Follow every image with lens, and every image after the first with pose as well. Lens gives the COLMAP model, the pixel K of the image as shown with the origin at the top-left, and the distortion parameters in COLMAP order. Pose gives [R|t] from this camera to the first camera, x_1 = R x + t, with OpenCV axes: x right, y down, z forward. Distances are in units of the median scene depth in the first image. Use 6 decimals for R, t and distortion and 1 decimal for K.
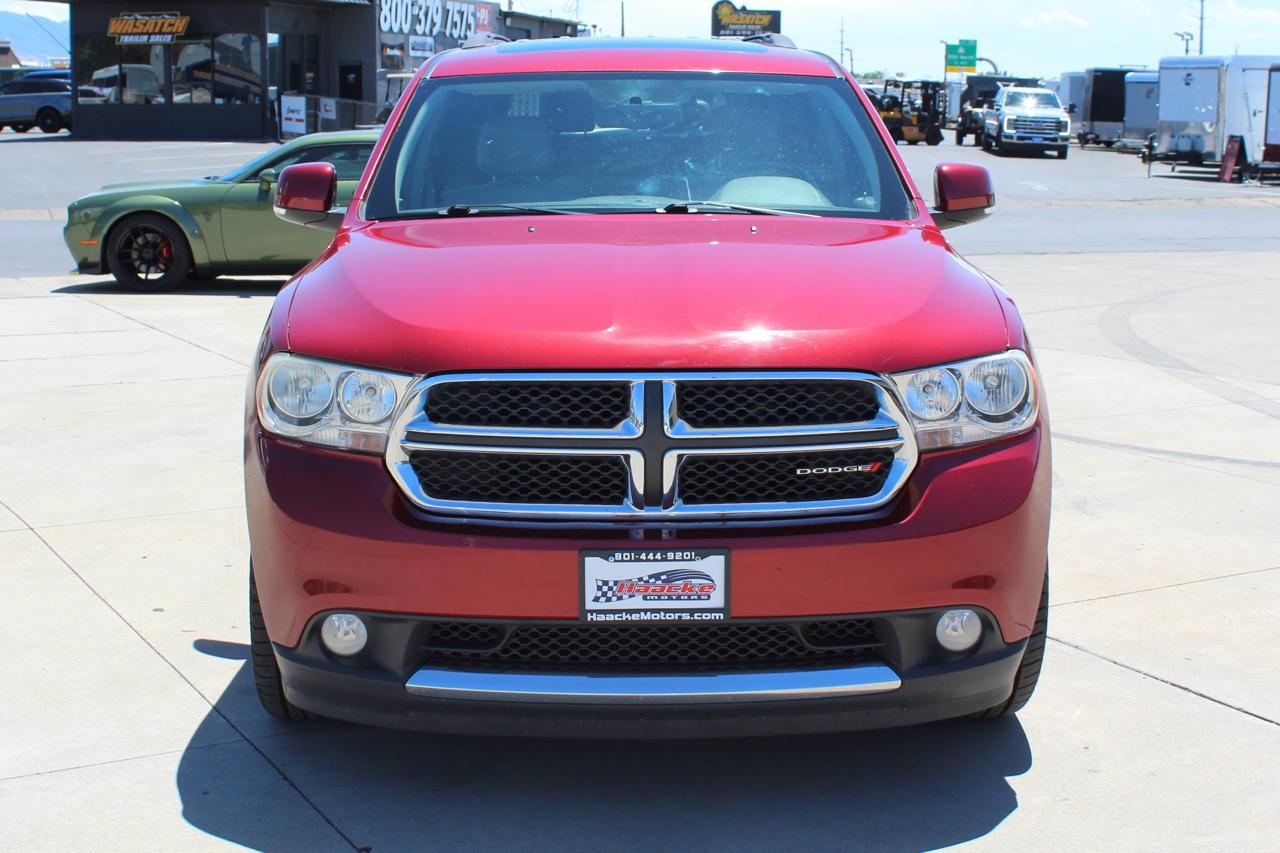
lens RADIAL K [[1859.4, 0, 609.5], [0, 1859.4, 425.1], [0, 0, 1]] dist [-0.114985, 0.037768]
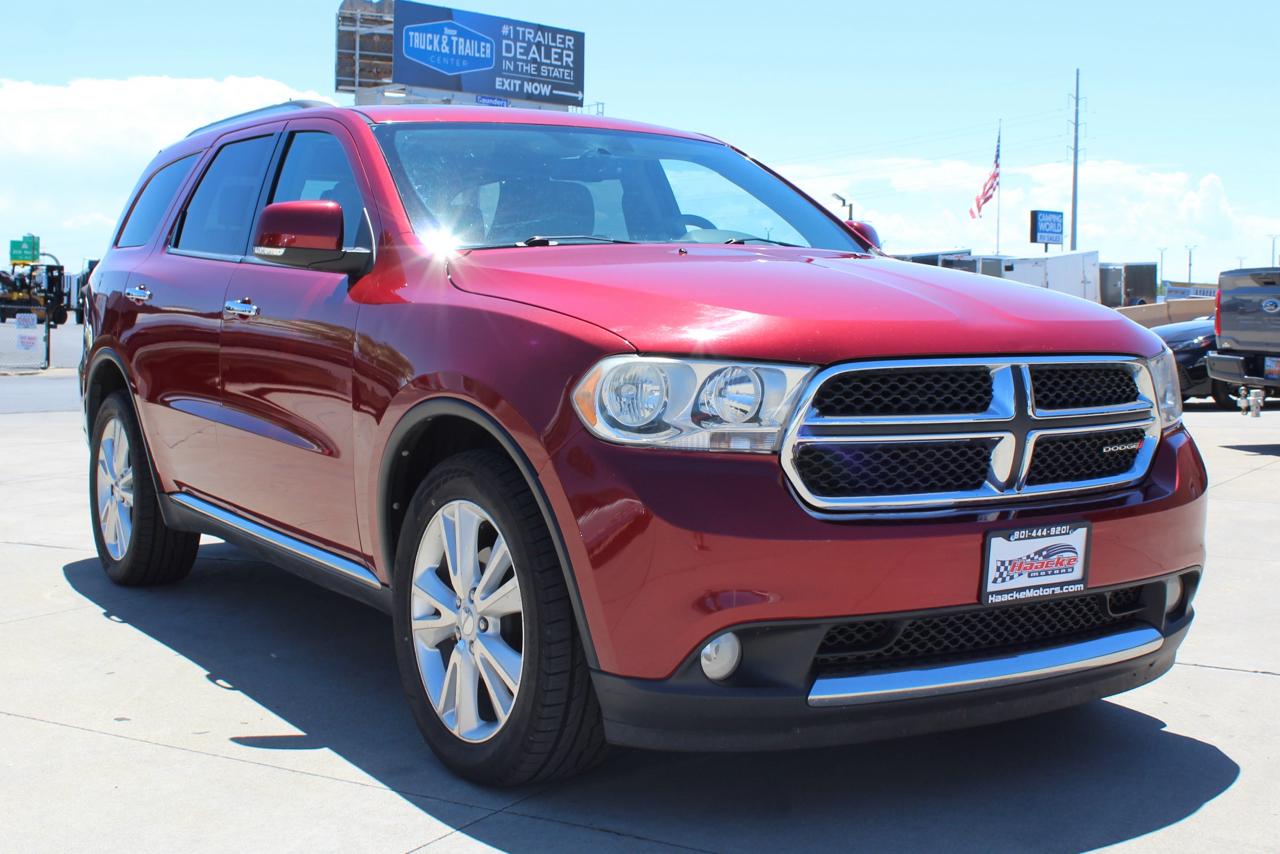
lens RADIAL K [[1658.9, 0, 645.6], [0, 1658.9, 406.7], [0, 0, 1]] dist [-0.096093, 0.027086]
pose [[0.848422, -0.026307, 0.528667, -0.626343], [0.082587, 0.993112, -0.083119, 0.057528], [-0.522838, 0.114181, 0.844750, 0.323987]]
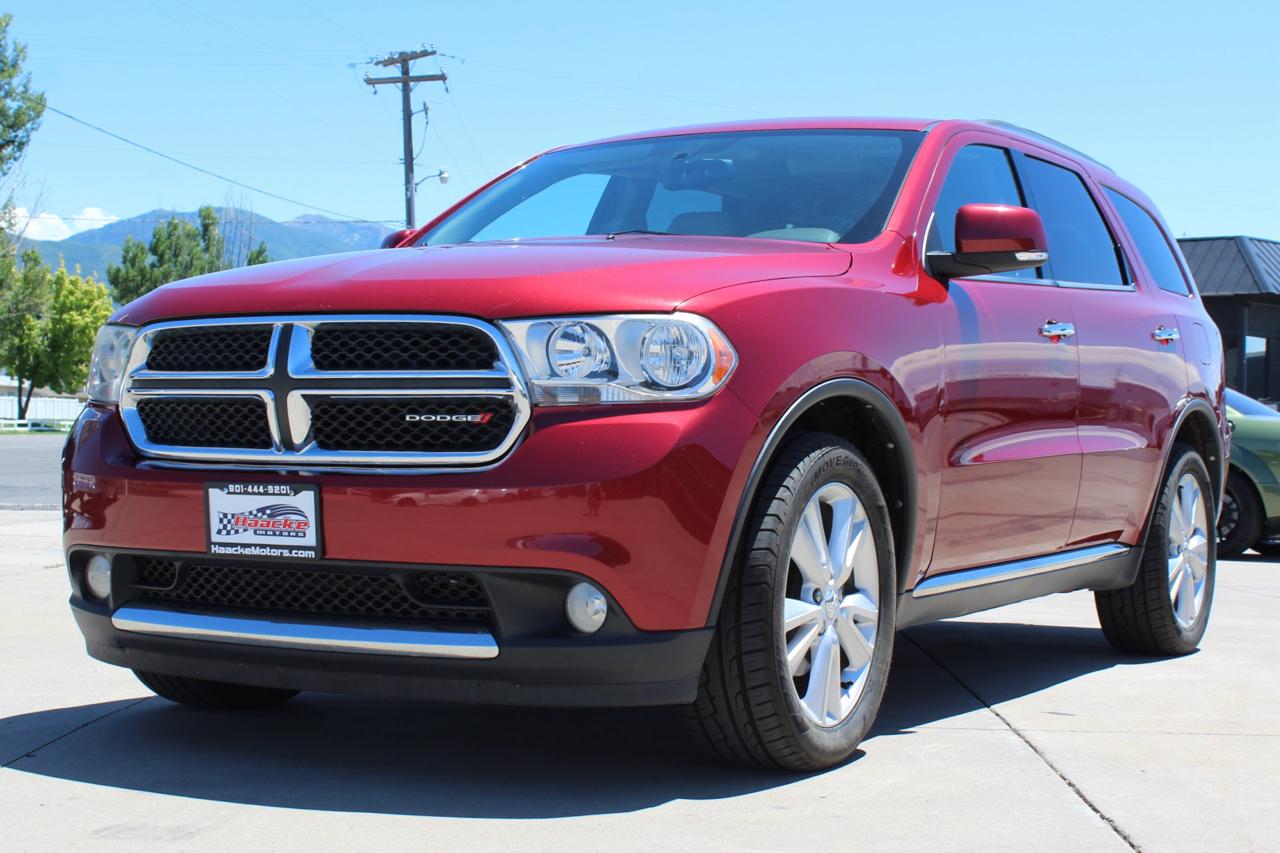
lens RADIAL K [[2035.6, 0, 636.9], [0, 2035.6, 426.4], [0, 0, 1]] dist [-0.067093, 0.011190]
pose [[0.862832, 0.012644, -0.505333, 0.746162], [-0.103721, 0.982845, -0.152508, 0.180187], [0.494735, 0.184002, 0.849341, 0.143279]]
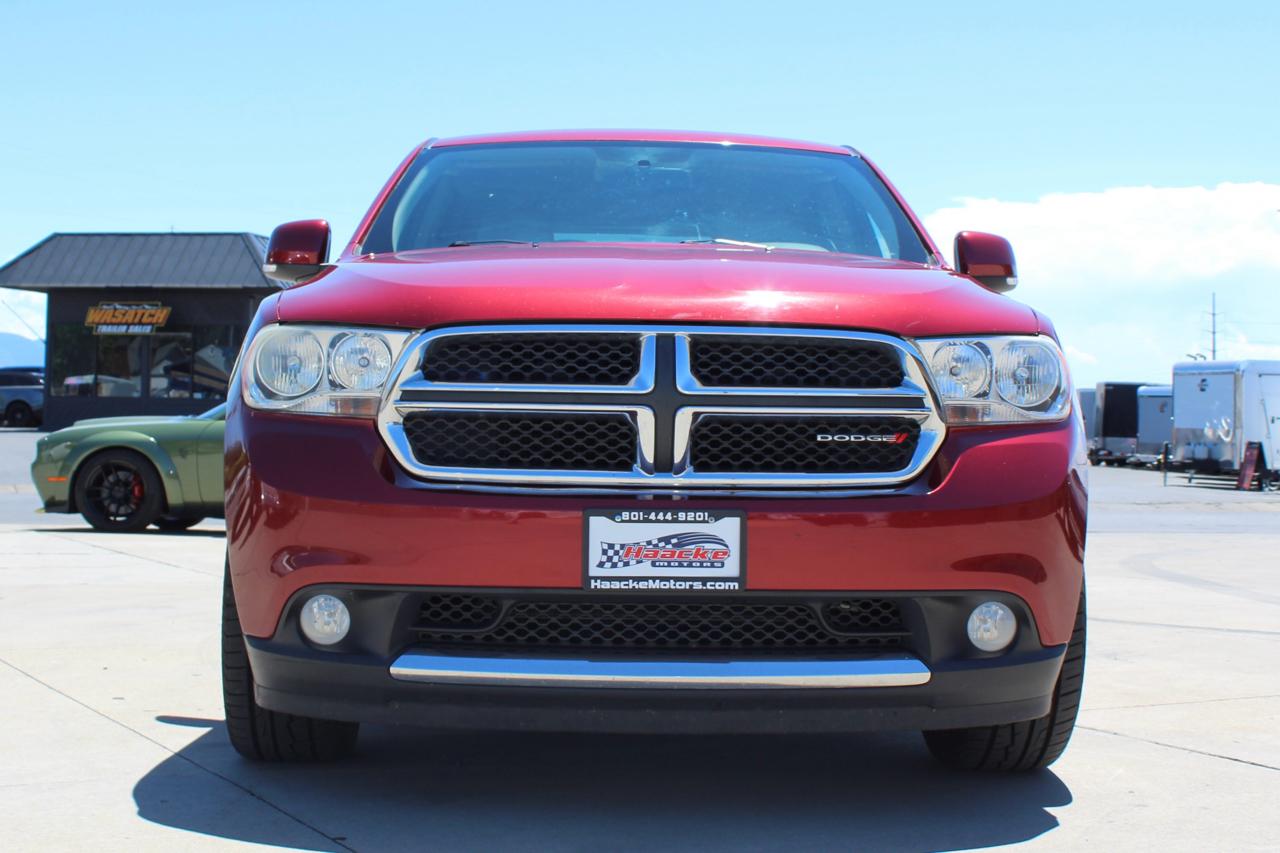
lens RADIAL K [[1956.4, 0, 614.3], [0, 1956.4, 429.5], [0, 0, 1]] dist [-0.128888, 0.081292]
pose [[0.999828, 0.017420, 0.006395, -0.007709], [-0.016037, 0.984511, -0.174587, 0.193019], [-0.009337, 0.174454, 0.984621, 0.030671]]
